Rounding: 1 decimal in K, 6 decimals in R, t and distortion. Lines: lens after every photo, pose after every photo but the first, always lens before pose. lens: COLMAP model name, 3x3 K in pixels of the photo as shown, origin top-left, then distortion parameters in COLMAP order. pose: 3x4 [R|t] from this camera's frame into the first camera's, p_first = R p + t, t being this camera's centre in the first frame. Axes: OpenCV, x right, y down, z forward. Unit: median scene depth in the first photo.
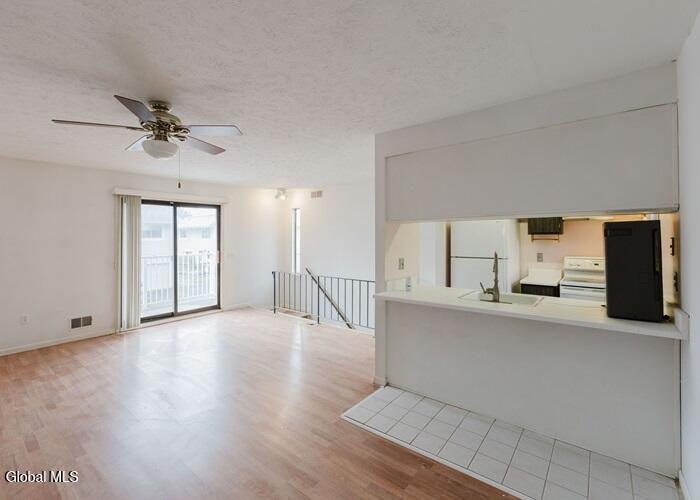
lens RADIAL K [[318.5, 0, 348.4], [0, 318.5, 231.8], [0, 0, 1]] dist [0.000223, -0.000625]
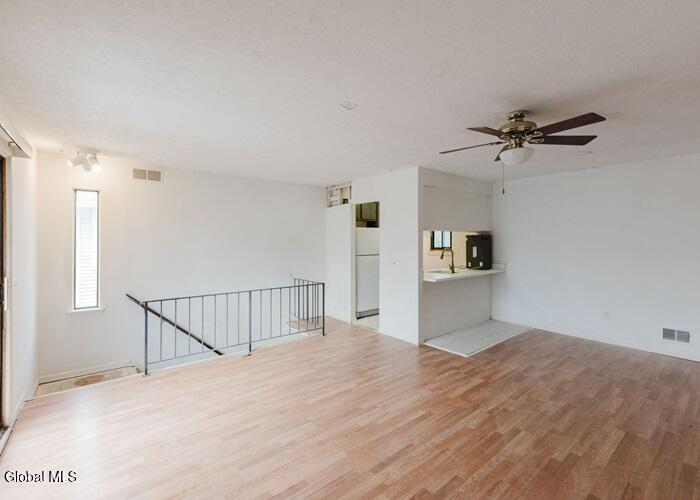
lens RADIAL K [[316.4, 0, 347.0], [0, 316.4, 237.3], [0, 0, 1]] dist [-0.000429, -0.000358]
pose [[0.234940, 0.002574, 0.972007, -1.115956], [-0.008239, 0.999966, -0.000657, 0.009012], [-0.971975, -0.007854, 0.234953, 0.825190]]
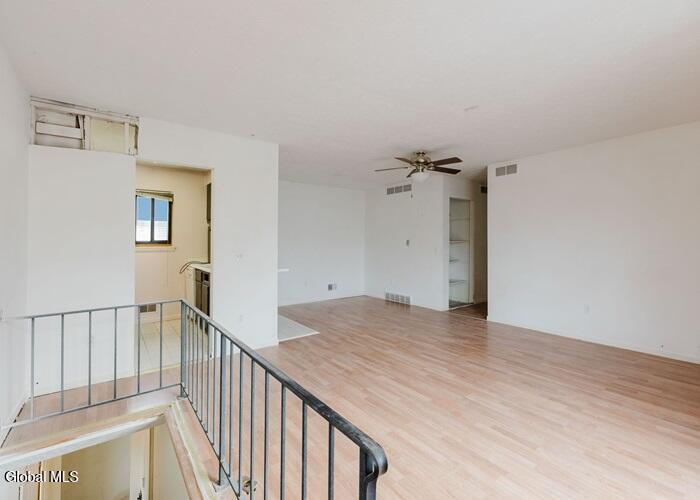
lens RADIAL K [[316.4, 0, 347.0], [0, 316.4, 237.3], [0, 0, 1]] dist [-0.000429, -0.000358]
pose [[-0.964931, 0.008978, 0.262352, -0.419452], [0.002463, 0.999681, -0.025149, 0.079068], [-0.262494, -0.023621, -0.964645, 1.775083]]
